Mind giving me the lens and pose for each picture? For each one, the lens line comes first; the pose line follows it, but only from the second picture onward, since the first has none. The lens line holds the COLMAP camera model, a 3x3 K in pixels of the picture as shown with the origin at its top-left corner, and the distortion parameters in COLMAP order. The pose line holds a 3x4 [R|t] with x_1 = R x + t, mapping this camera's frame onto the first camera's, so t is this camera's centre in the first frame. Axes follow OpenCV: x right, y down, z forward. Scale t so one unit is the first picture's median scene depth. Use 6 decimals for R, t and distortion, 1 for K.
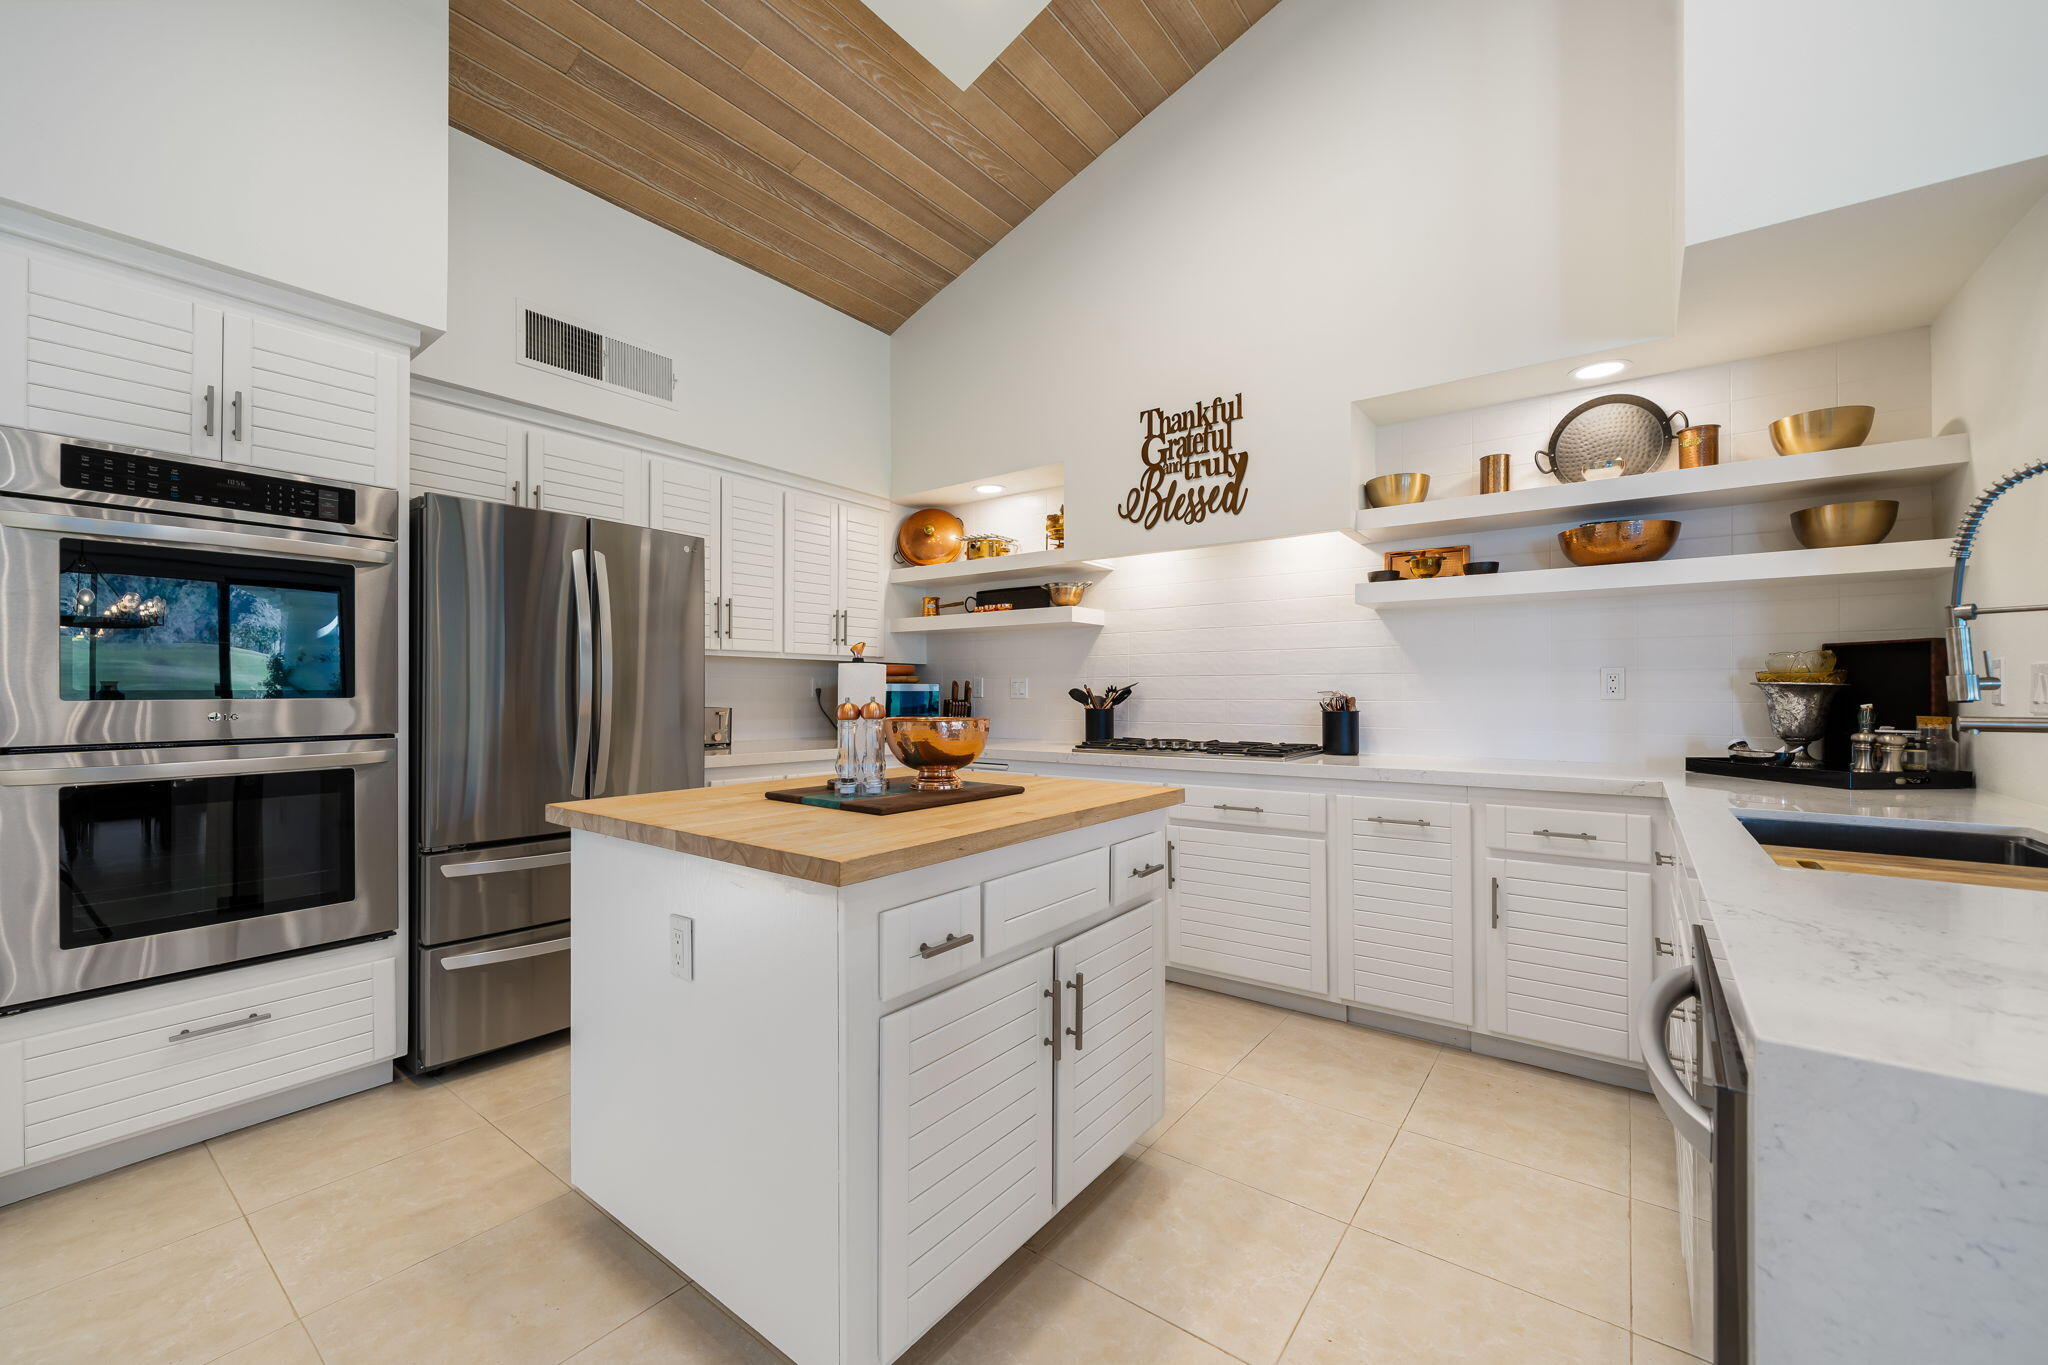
lens RADIAL K [[820.0, 0, 1024.0], [0, 820.0, 682.5], [0, 0, 1]] dist [0.001622, 0.000139]
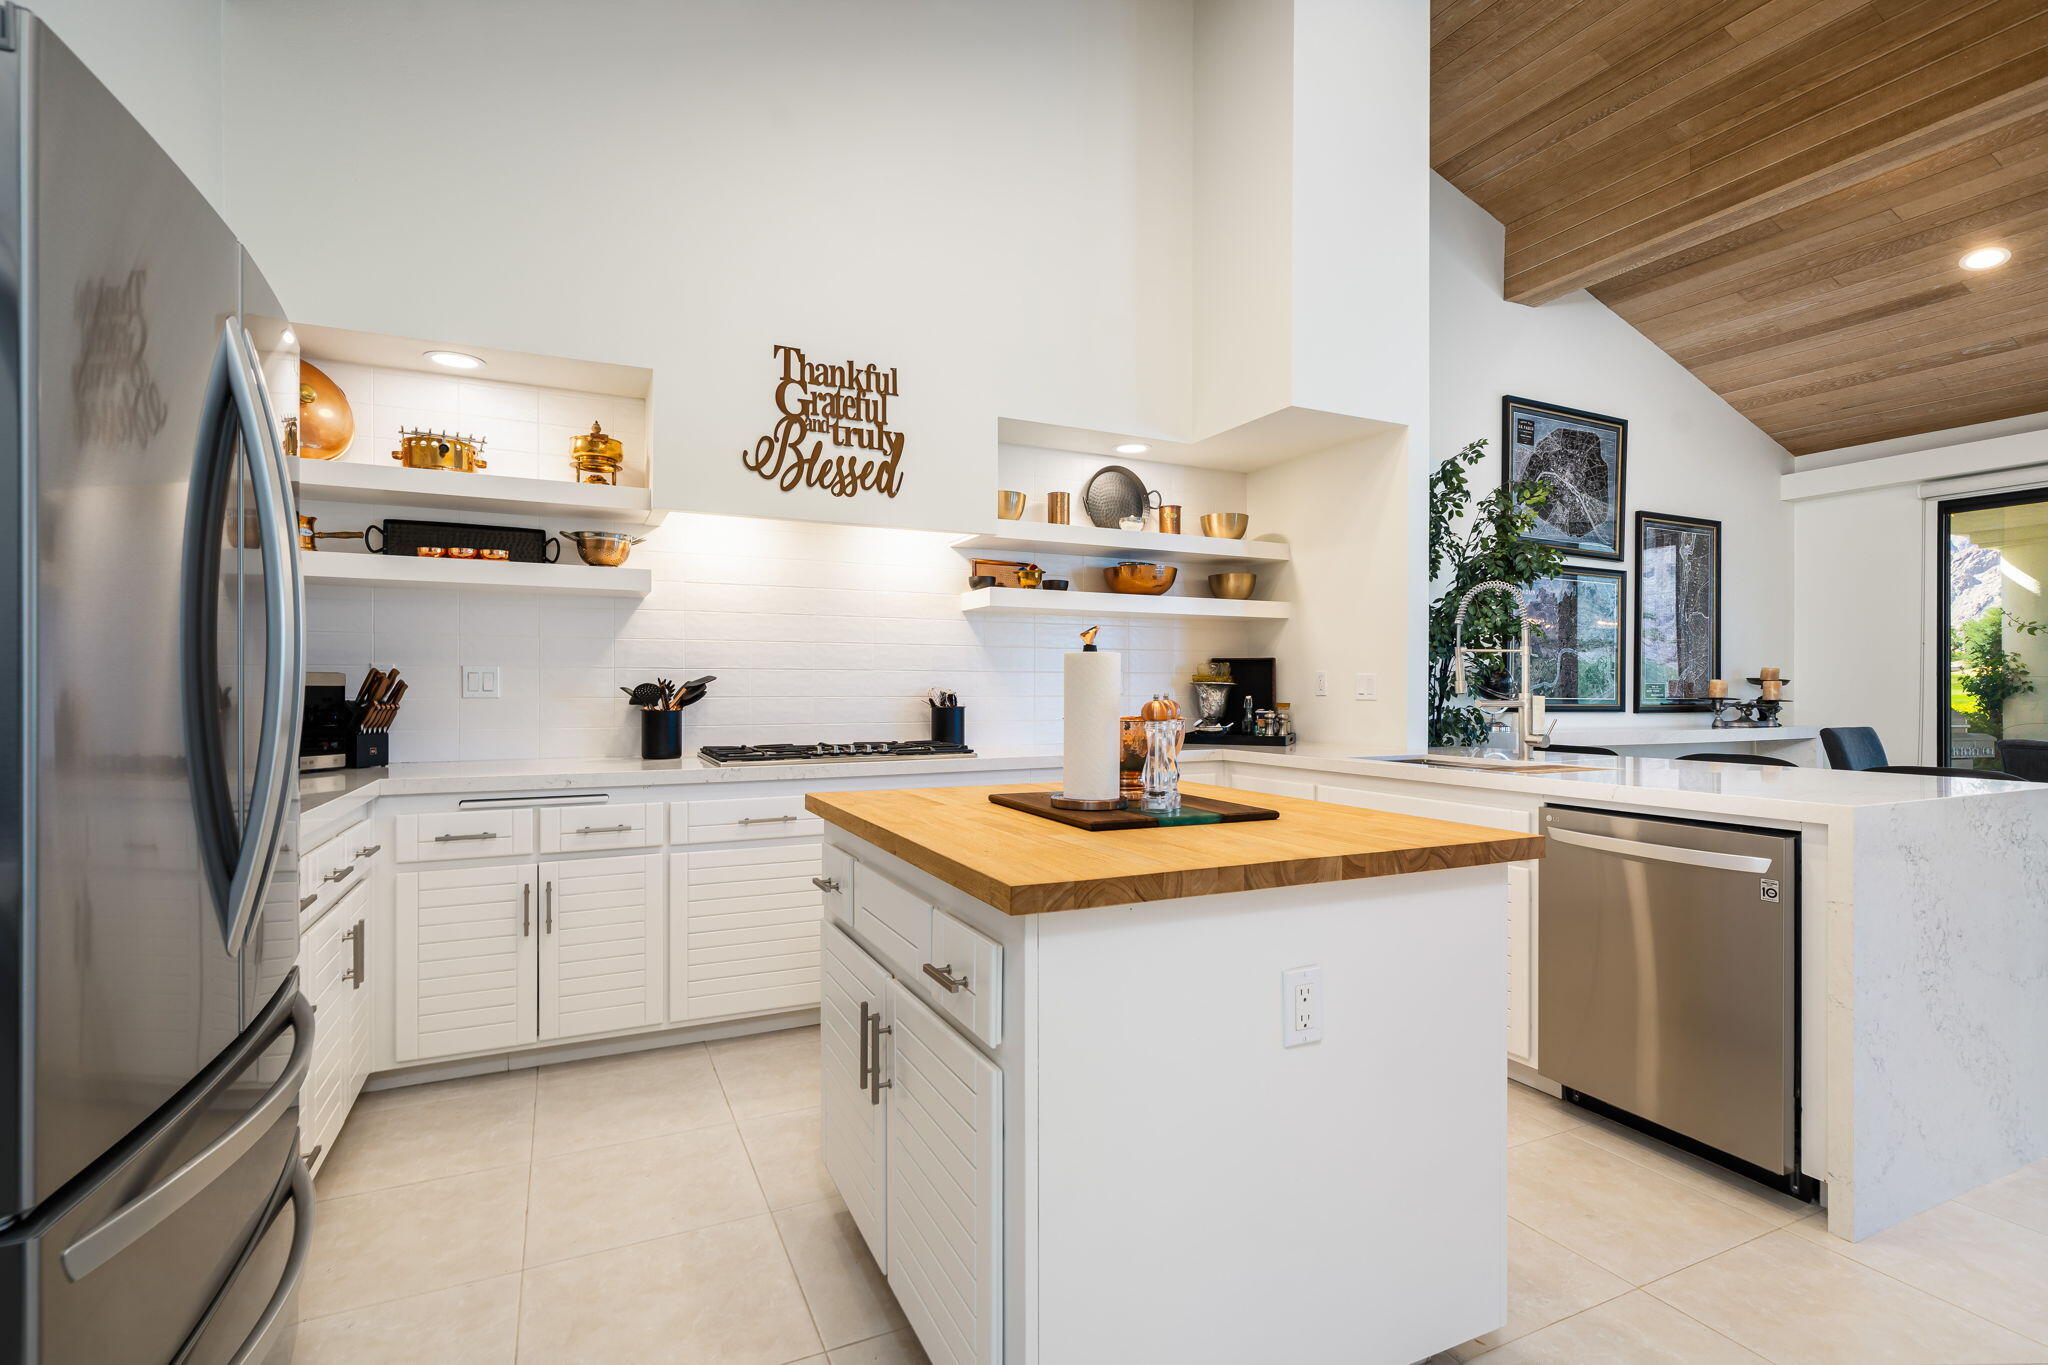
lens RADIAL K [[947.2, 0, 1024.0], [0, 947.2, 682.5], [0, 0, 1]] dist [0.003266, 0.001144]
pose [[0.456253, 0.006363, 0.889828, -0.610262], [-0.012191, 0.999925, -0.000899, 0.003919], [-0.889767, -0.010438, 0.456296, 0.363670]]
